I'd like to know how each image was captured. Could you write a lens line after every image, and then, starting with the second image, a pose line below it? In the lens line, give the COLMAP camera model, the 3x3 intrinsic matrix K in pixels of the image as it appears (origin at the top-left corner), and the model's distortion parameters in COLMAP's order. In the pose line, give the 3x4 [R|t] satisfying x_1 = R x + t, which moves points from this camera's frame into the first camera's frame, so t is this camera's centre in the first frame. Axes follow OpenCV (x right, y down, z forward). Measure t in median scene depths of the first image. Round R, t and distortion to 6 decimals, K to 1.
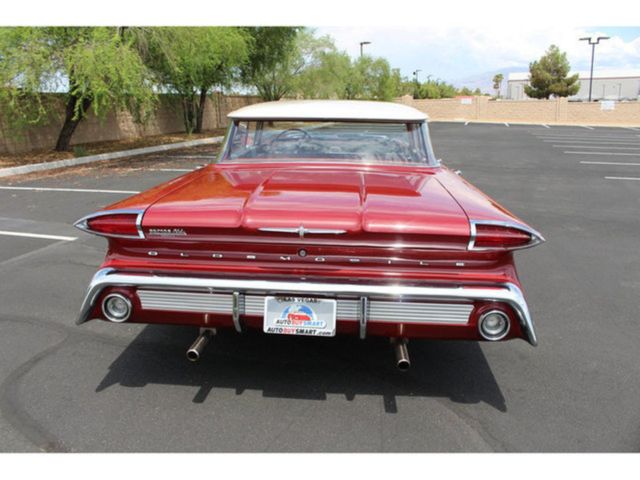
lens RADIAL K [[524.2, 0, 309.7], [0, 524.2, 239.7], [0, 0, 1]] dist [-0.155540, 0.119529]
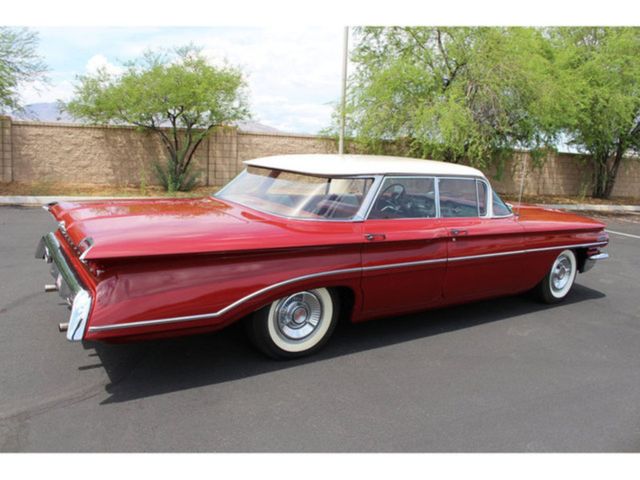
lens RADIAL K [[524.2, 0, 313.8], [0, 524.2, 235.2], [0, 0, 1]] dist [-0.155540, 0.119529]
pose [[0.613471, 0.166805, -0.771900, 1.459627], [-0.252797, 0.967485, 0.008159, -0.173666], [0.748163, 0.190129, 0.635691, 0.510333]]
